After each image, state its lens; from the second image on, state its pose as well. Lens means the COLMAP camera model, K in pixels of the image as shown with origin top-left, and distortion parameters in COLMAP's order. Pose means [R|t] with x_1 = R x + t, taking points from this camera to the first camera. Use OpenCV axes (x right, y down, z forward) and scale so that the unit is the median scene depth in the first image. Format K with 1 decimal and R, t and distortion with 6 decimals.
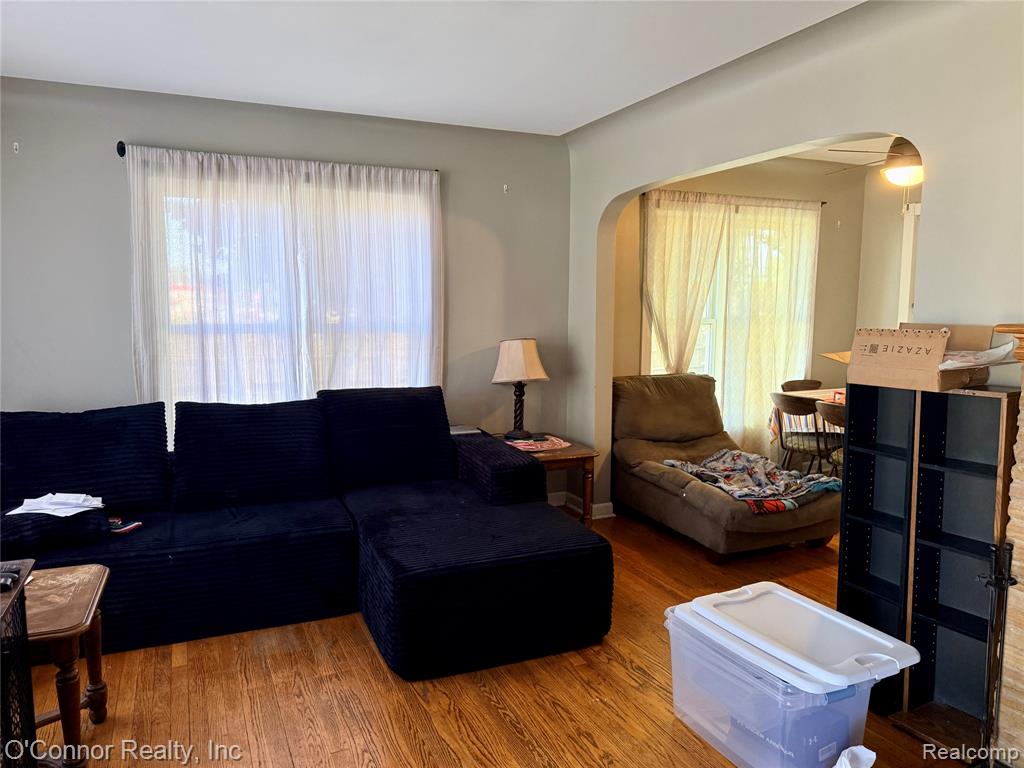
lens RADIAL K [[721.3, 0, 510.3], [0, 721.3, 382.2], [0, 0, 1]] dist [0.010673, -0.008416]
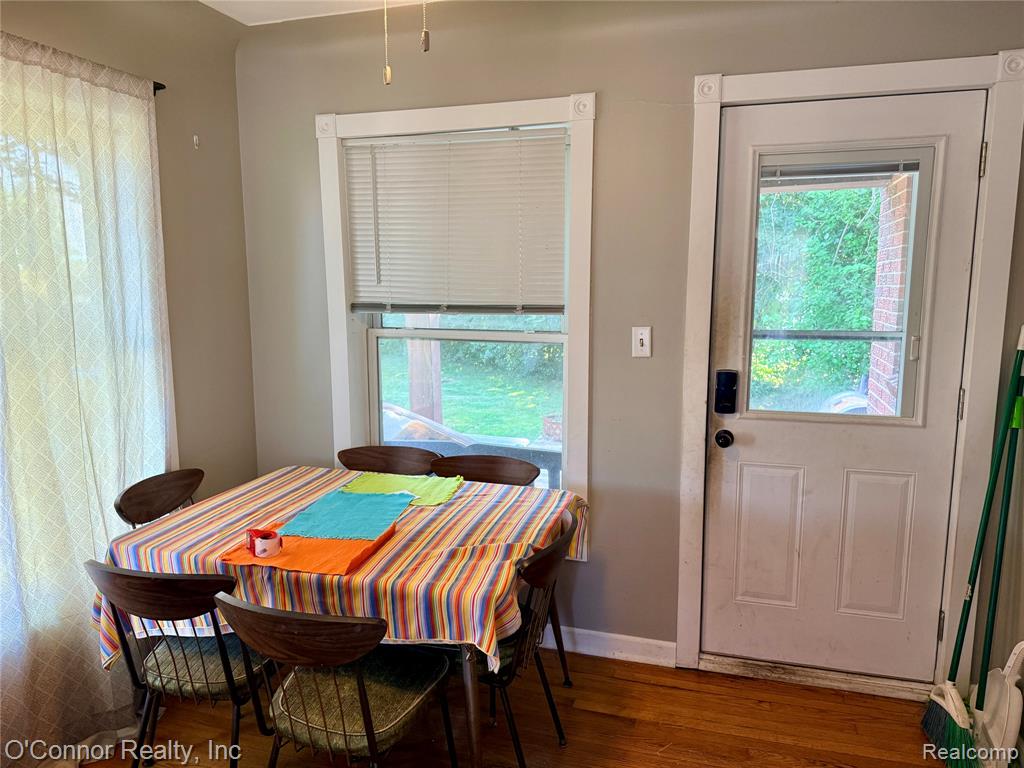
lens RADIAL K [[721.3, 0, 510.5], [0, 721.3, 382.7], [0, 0, 1]] dist [0.010673, -0.008416]
pose [[0.653245, -0.128123, 0.746227, 0.222497], [0.082972, 0.991756, 0.097646, -0.092345], [-0.752587, -0.001871, 0.658491, 0.552327]]
